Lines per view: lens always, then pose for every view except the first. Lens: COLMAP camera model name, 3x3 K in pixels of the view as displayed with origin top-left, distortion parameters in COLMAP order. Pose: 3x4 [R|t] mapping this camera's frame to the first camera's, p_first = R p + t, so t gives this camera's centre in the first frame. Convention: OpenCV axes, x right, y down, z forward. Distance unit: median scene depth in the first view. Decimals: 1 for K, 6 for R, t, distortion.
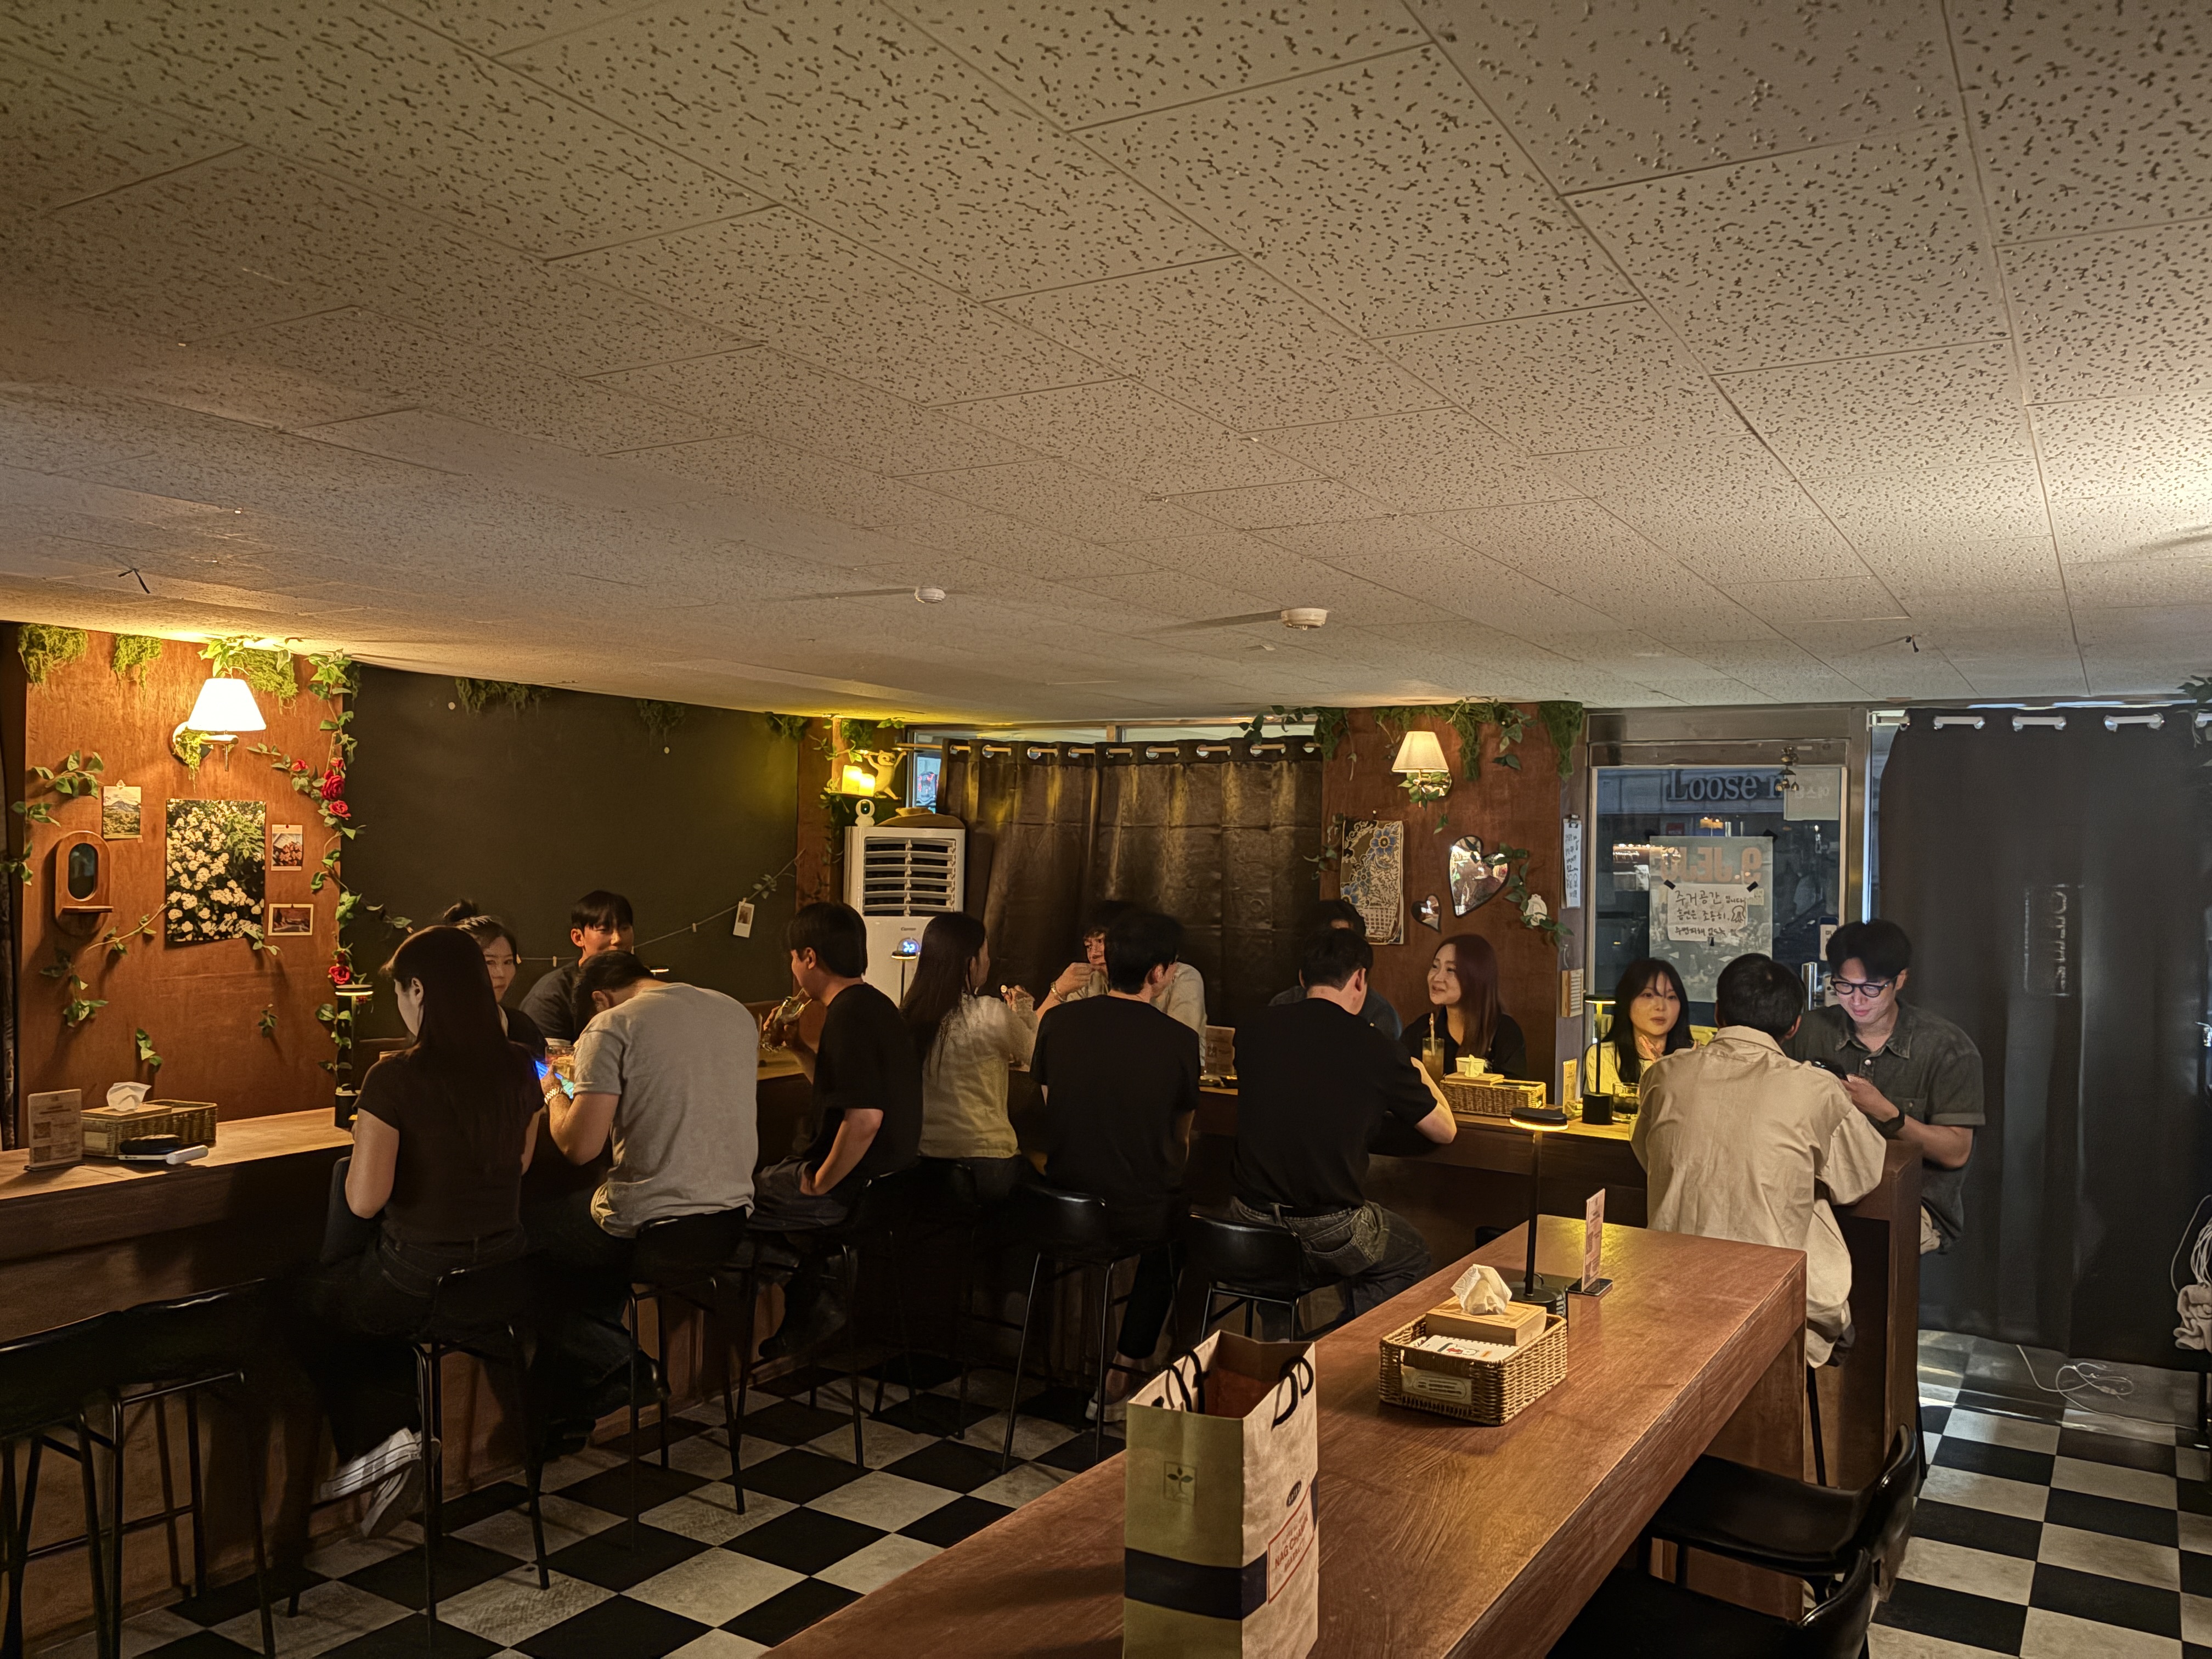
lens RADIAL K [[1671.9, 0, 1106.0], [0, 1671.9, 829.5], [0, 0, 1]] dist [0.003125, -0.001093]
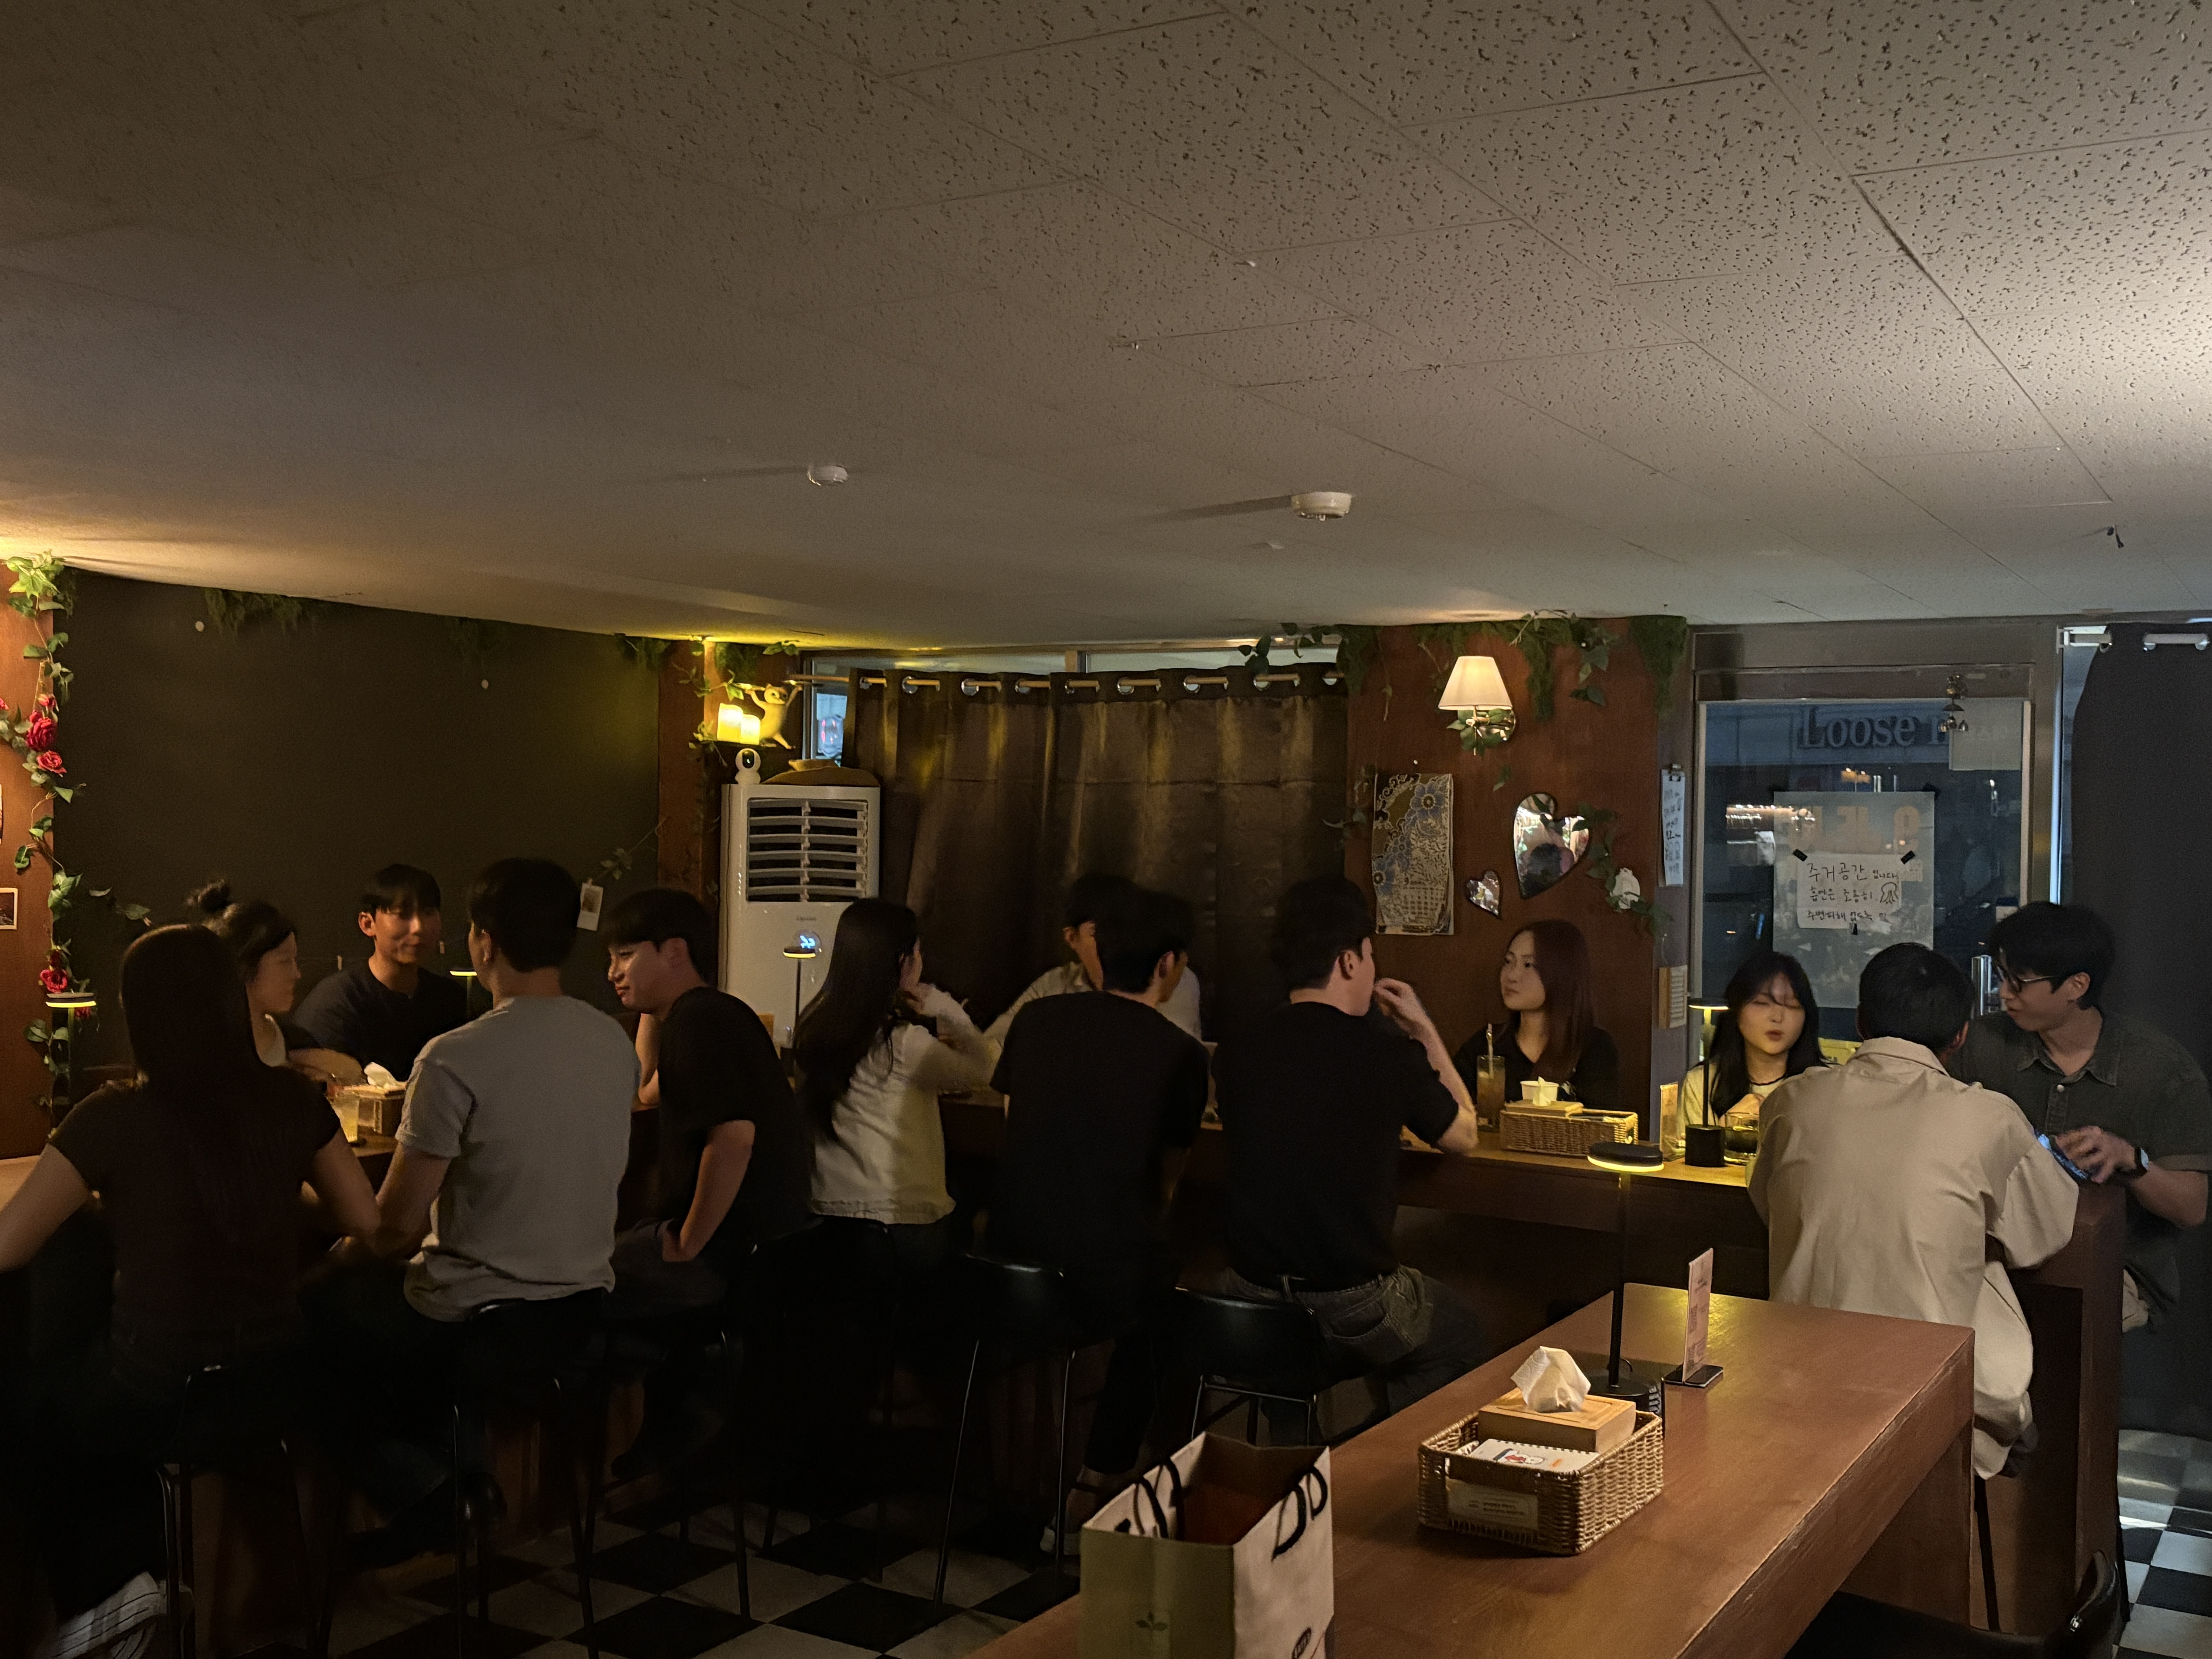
lens RADIAL K [[2180.0, 0, 1100.1], [0, 2180.0, 834.3], [0, 0, 1]] dist [0.001596, 0.002065]
pose [[0.999911, -0.004323, 0.012635, 0.004157], [0.004090, 0.999821, 0.018481, 0.004007], [-0.012713, -0.018428, 0.999749, 0.006092]]
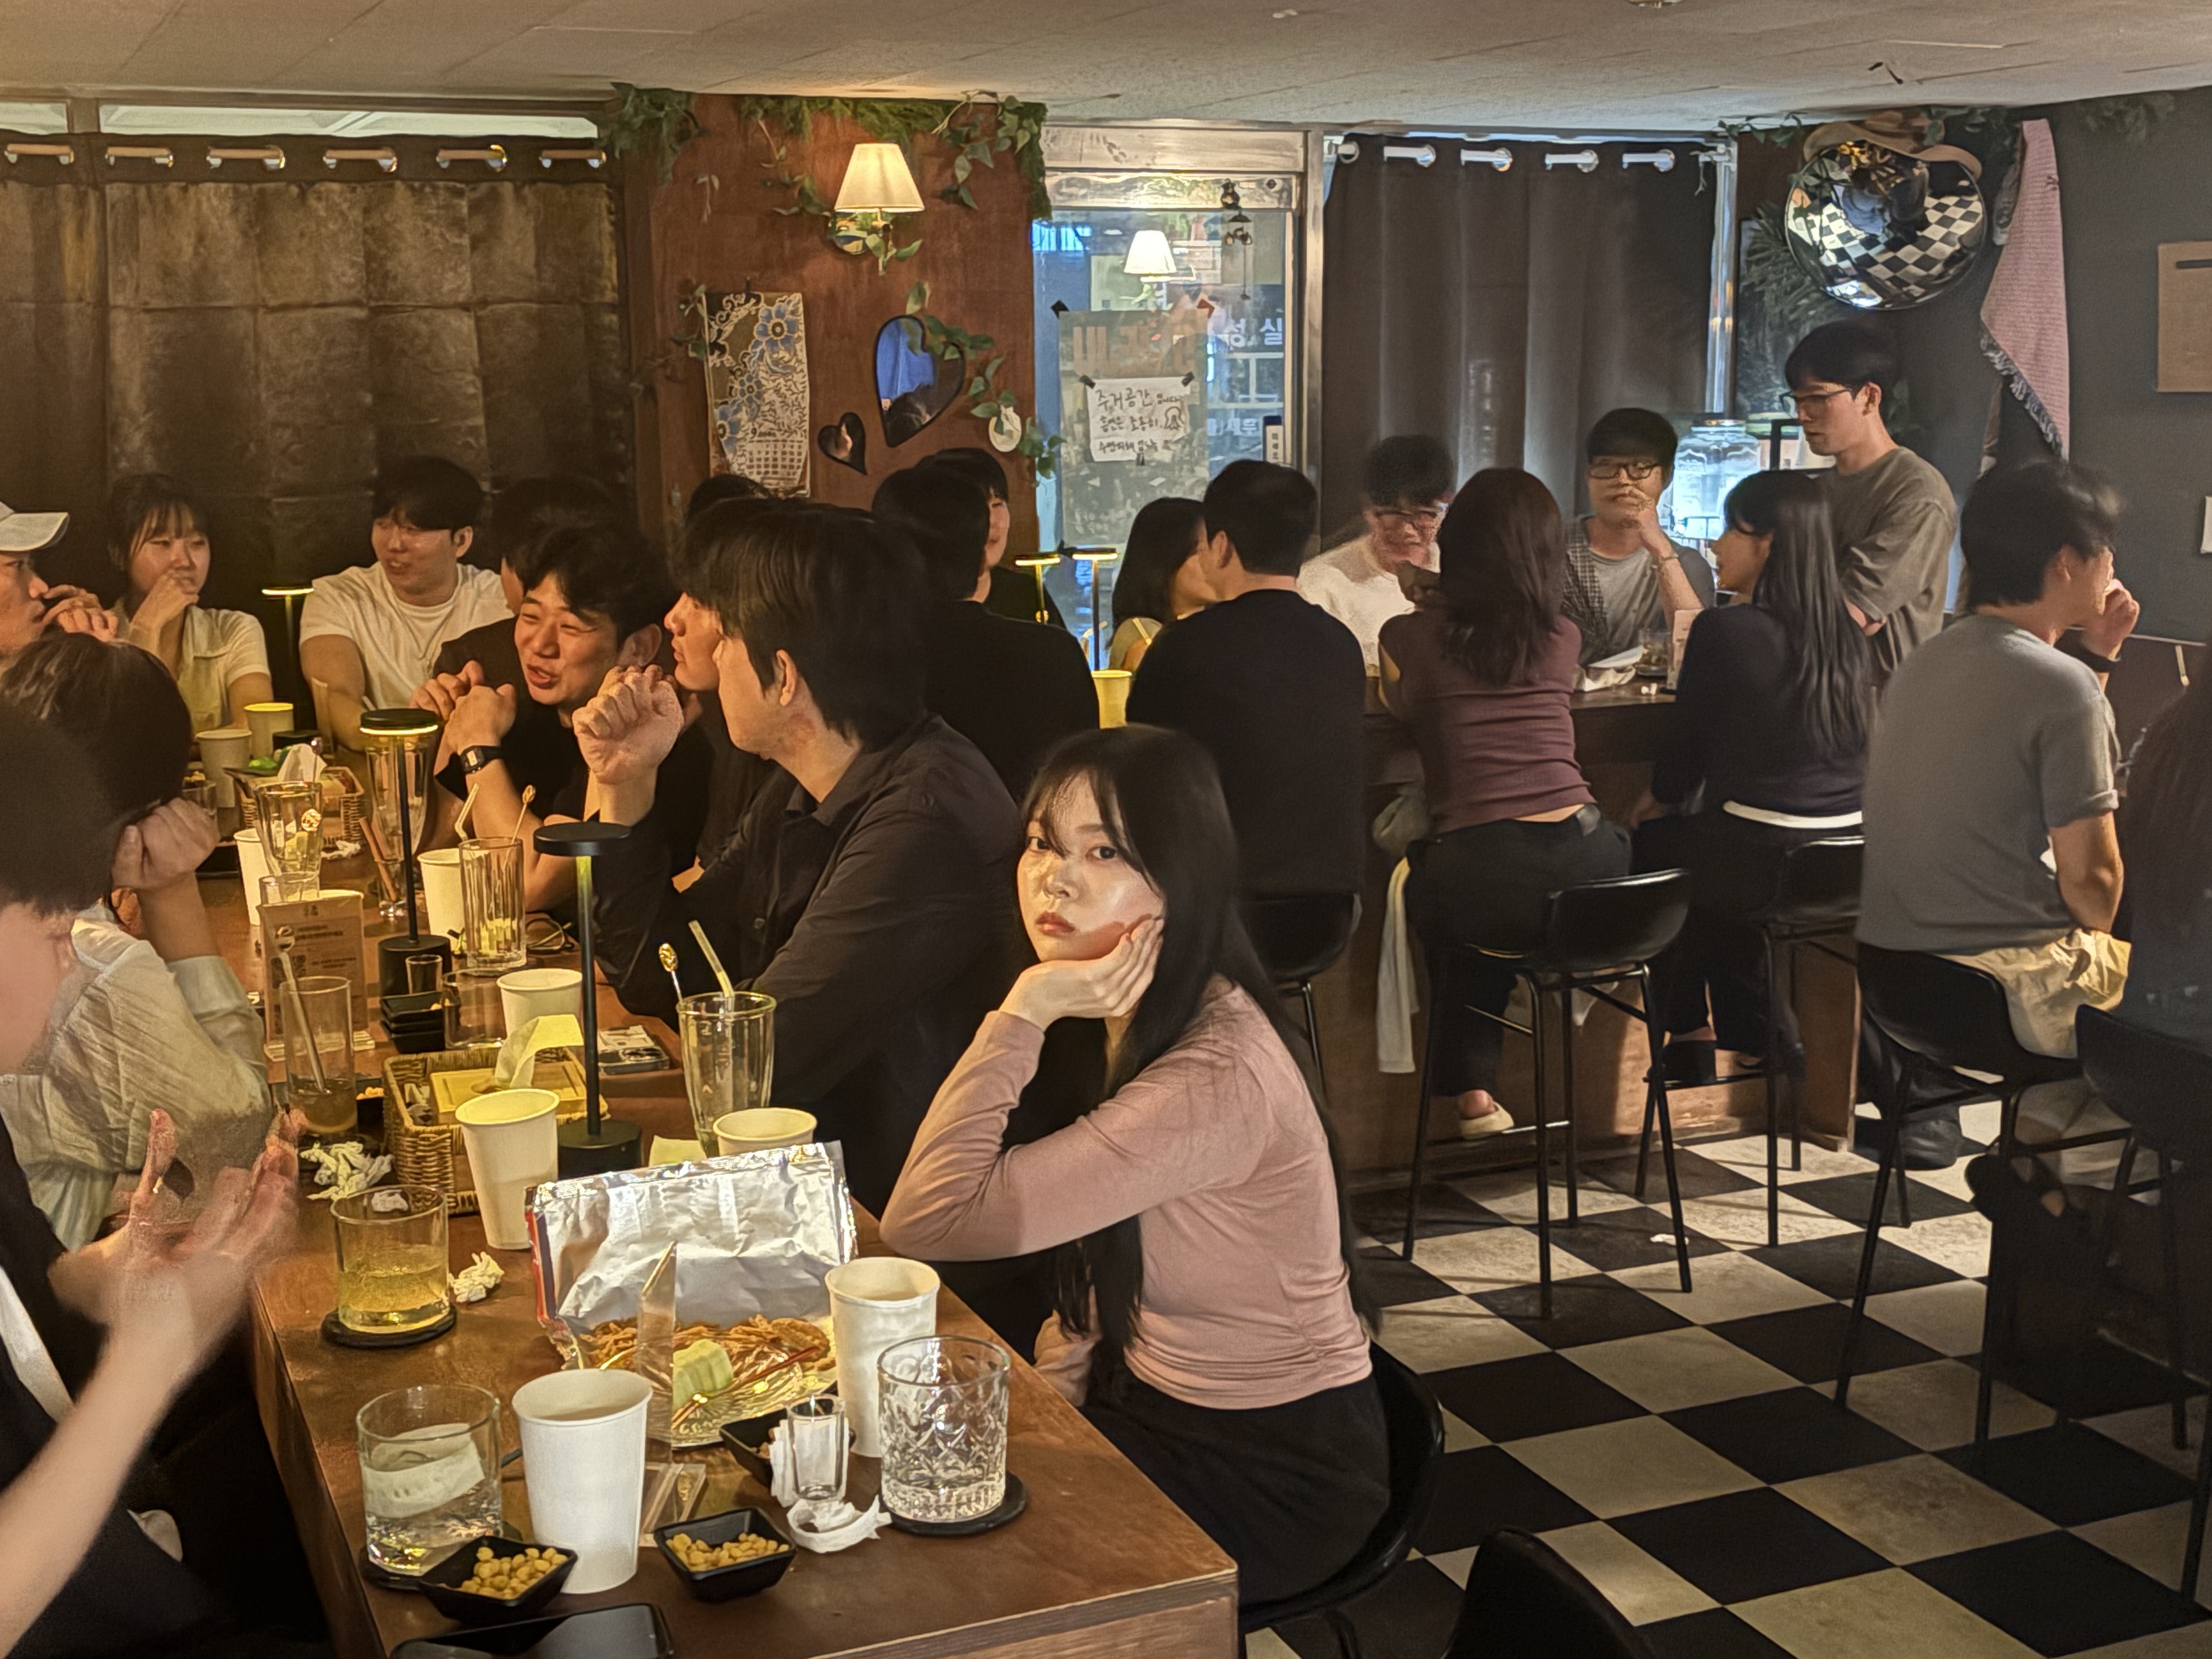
lens RADIAL K [[2683.2, 0, 1106.0], [0, 2683.2, 829.5], [0, 0, 1]] dist [0.021590, 0.028099]
pose [[0.573526, -0.174877, 0.800303, -0.657563], [0.007608, 0.978043, 0.208263, -0.019246], [-0.819152, -0.113355, 0.562264, 0.390435]]
